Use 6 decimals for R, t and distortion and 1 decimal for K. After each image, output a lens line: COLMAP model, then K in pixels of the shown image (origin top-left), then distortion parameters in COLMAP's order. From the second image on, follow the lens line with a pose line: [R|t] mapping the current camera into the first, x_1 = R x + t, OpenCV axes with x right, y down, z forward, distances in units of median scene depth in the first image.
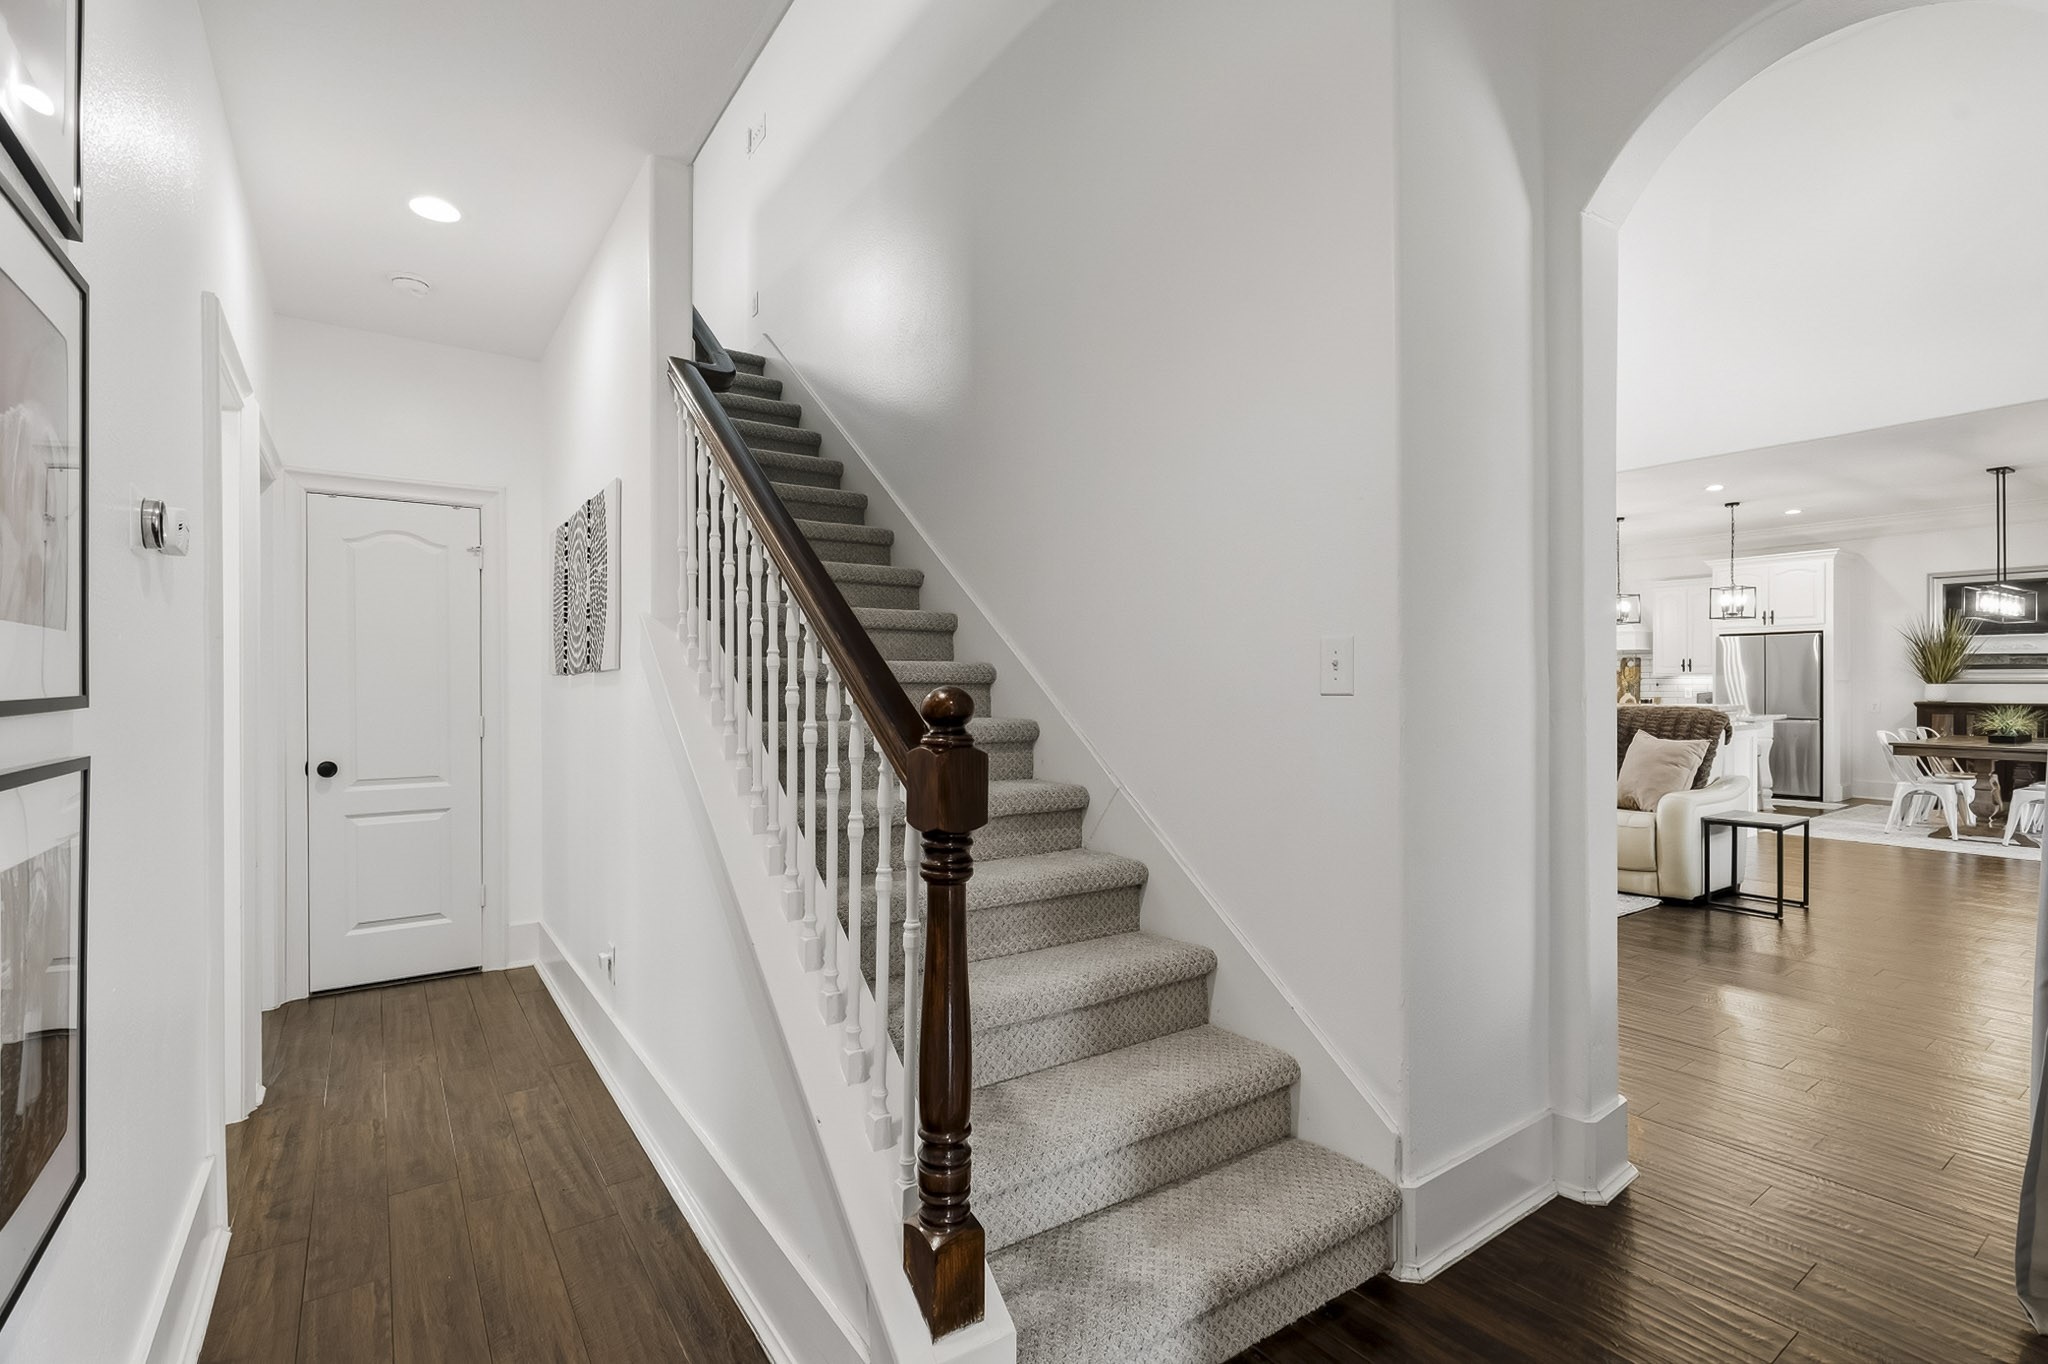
lens RADIAL K [[935.5, 0, 1028.2], [0, 935.5, 683.4], [0, 0, 1]] dist [-0.004055, 0.002375]
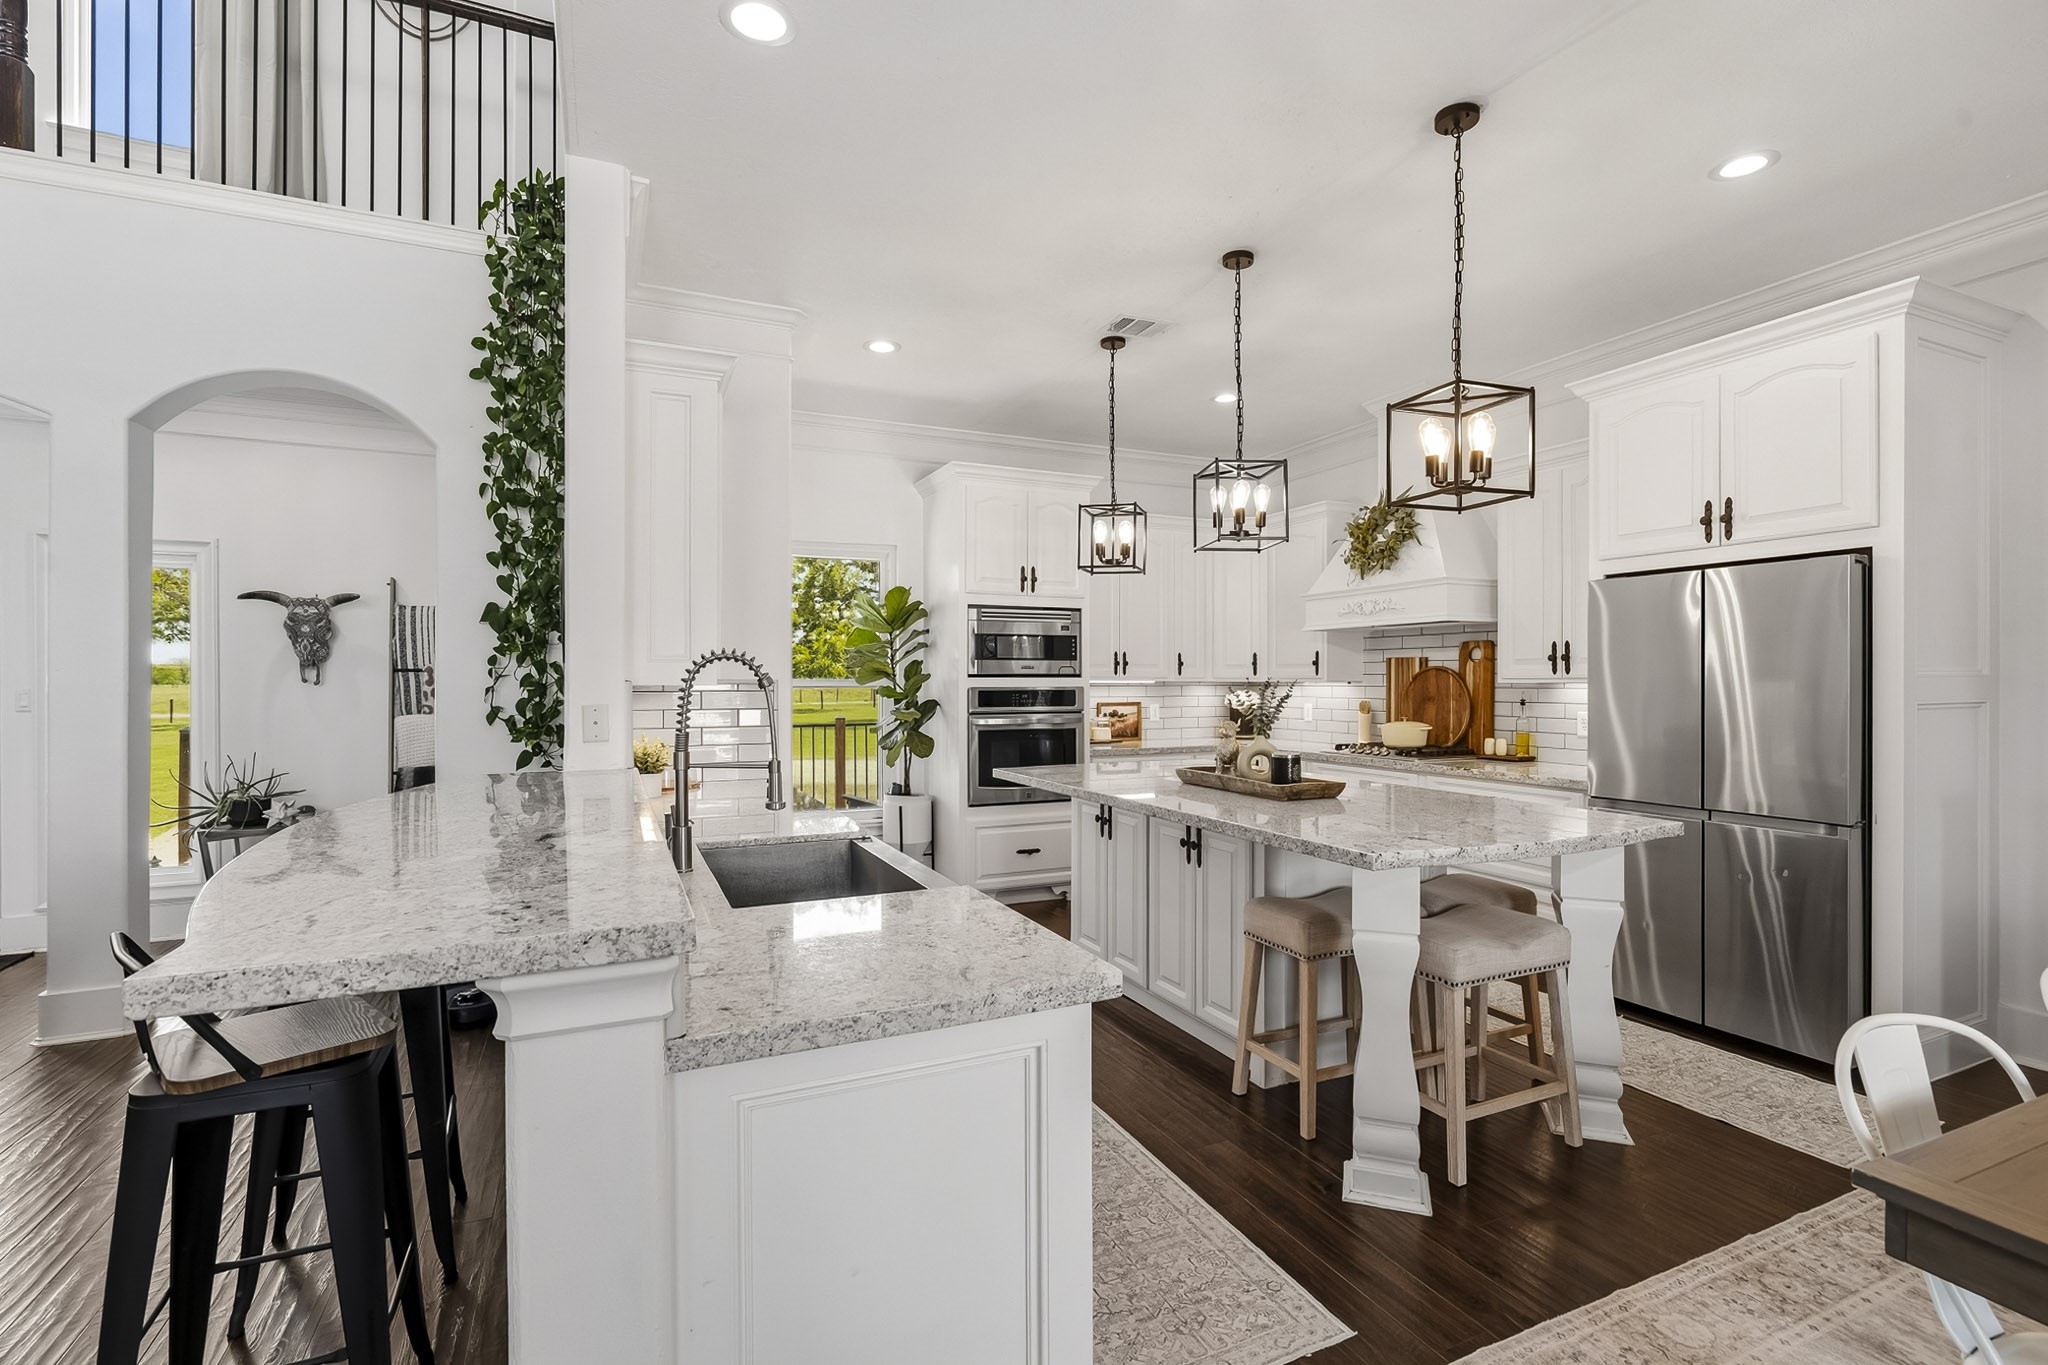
lens RADIAL K [[935.5, 0, 1026.5], [0, 935.5, 679.8], [0, 0, 1]] dist [-0.004055, 0.002375]
pose [[0.983287, -0.000609, -0.182059, 0.797497], [0.001023, 0.999997, 0.002176, -0.015667], [0.182058, -0.002326, 0.983285, 0.808196]]
